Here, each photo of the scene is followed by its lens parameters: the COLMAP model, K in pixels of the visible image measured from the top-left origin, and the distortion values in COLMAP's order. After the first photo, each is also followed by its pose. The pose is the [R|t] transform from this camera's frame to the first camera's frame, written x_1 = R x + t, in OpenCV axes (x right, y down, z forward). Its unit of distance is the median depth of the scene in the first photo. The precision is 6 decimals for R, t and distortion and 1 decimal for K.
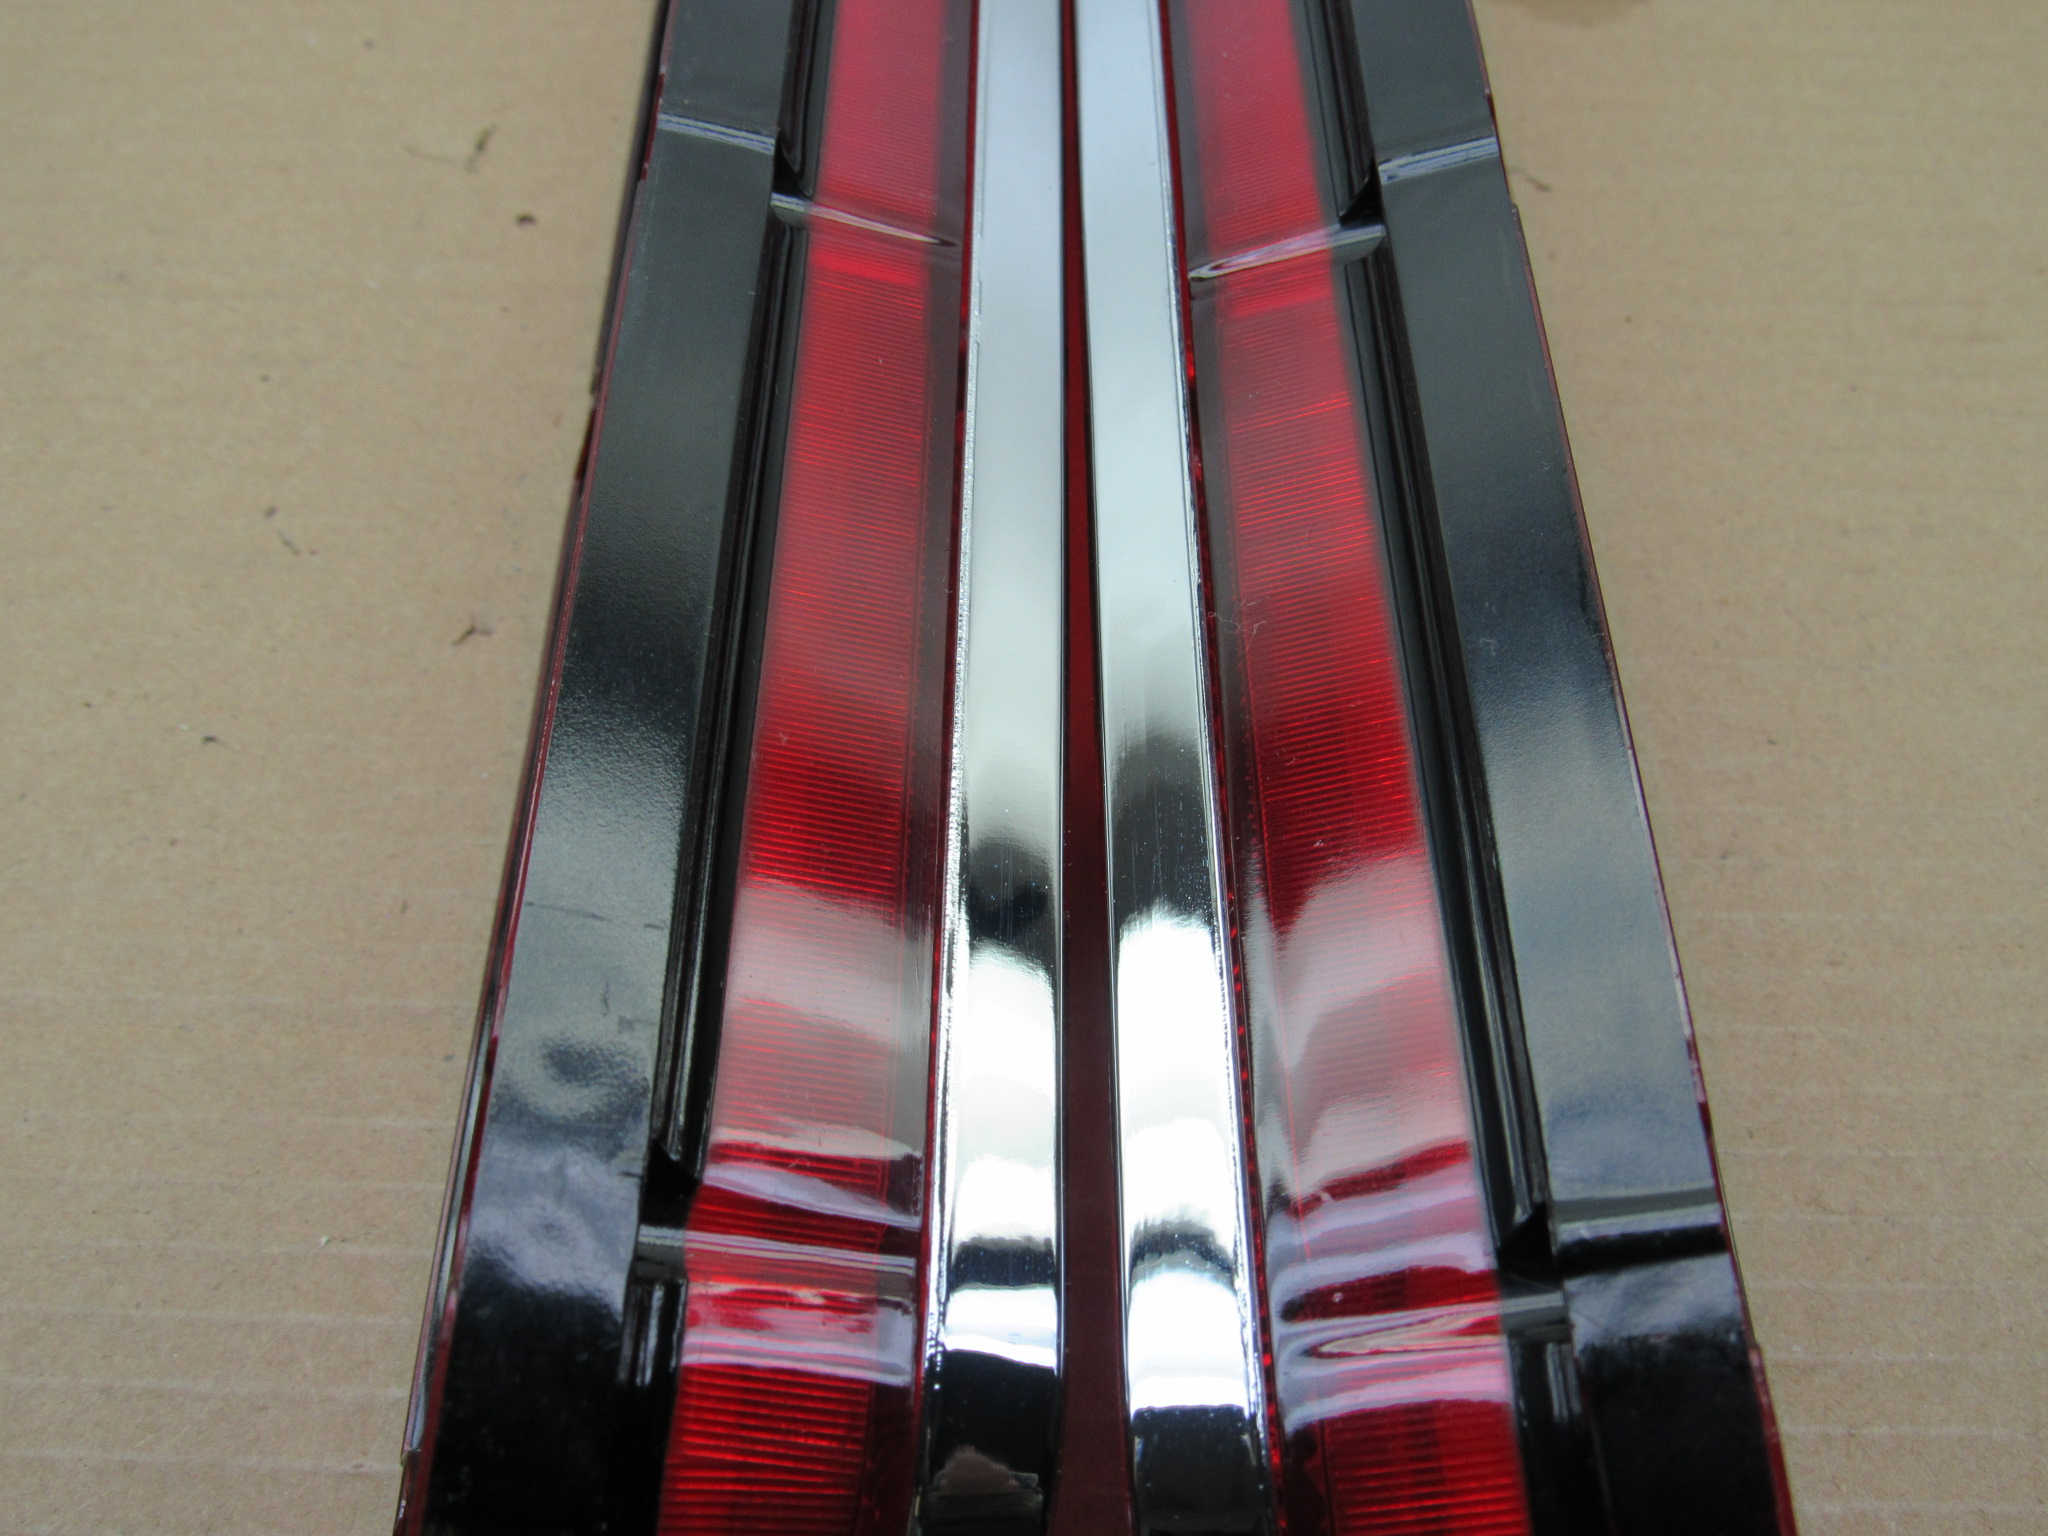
lens RADIAL K [[2320.8, 0, 1026.0], [0, 2320.8, 770.6], [0, 0, 1]] dist [-0.054129, 0.000000]
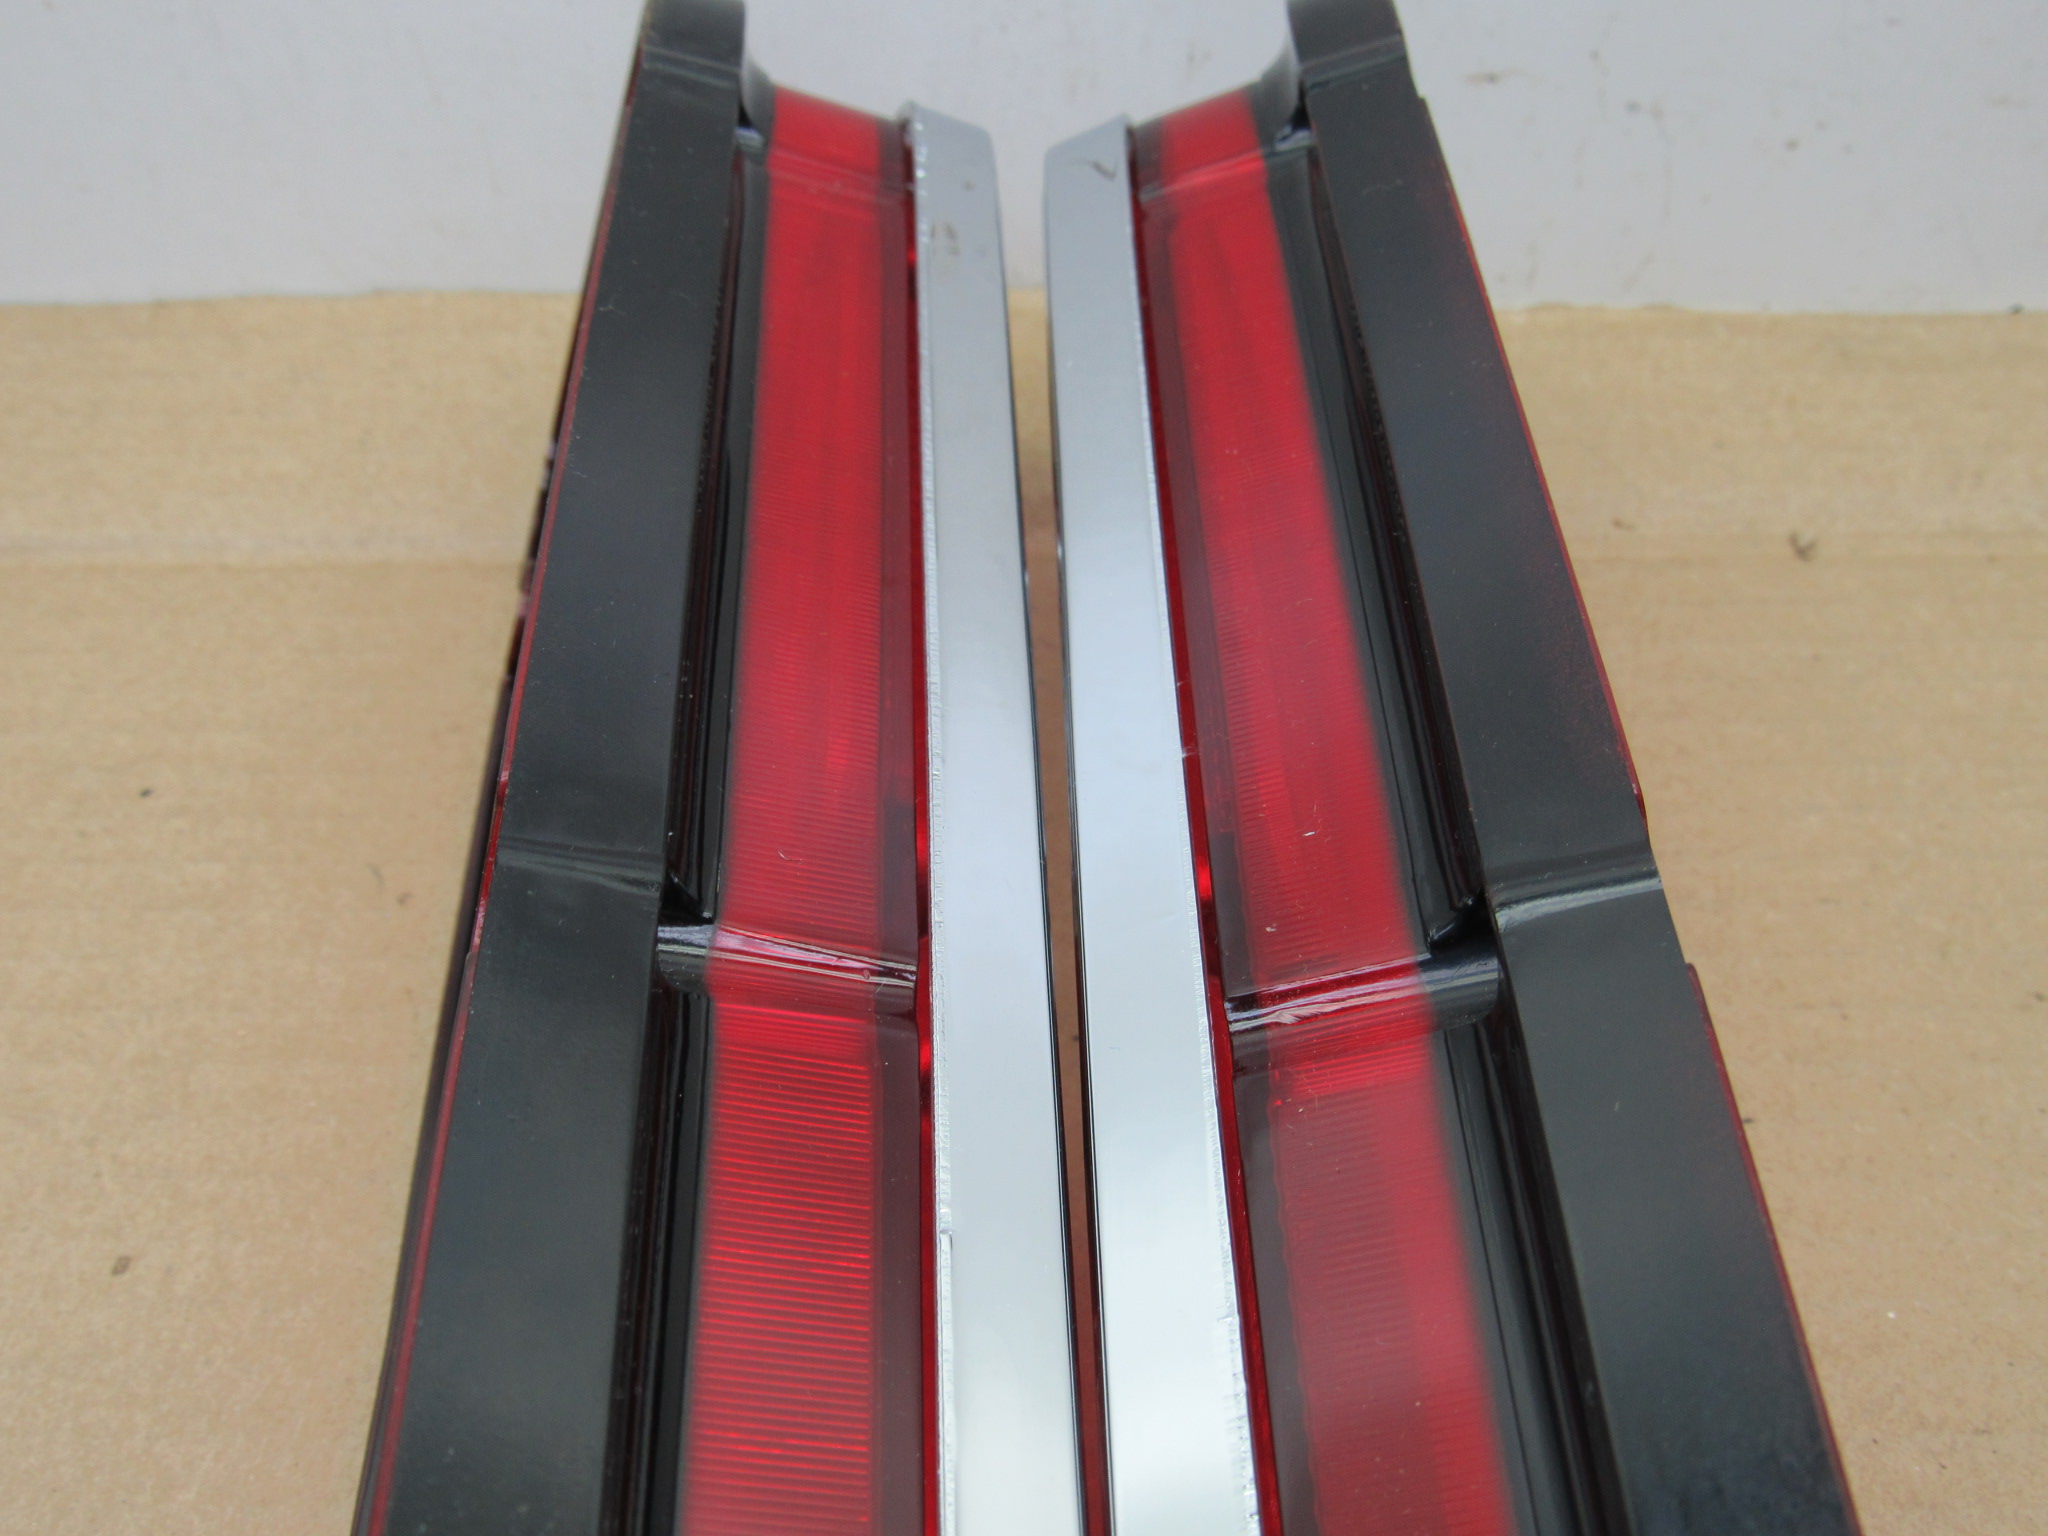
lens RADIAL K [[2320.8, 0, 1020.4], [0, 2320.8, 756.6], [0, 0, 1]] dist [-0.054129, 0.000000]
pose [[0.999171, -0.039870, 0.008264, 0.001123], [0.039902, 0.999197, -0.003684, -0.300569], [-0.008111, 0.004010, 0.999959, 0.263951]]
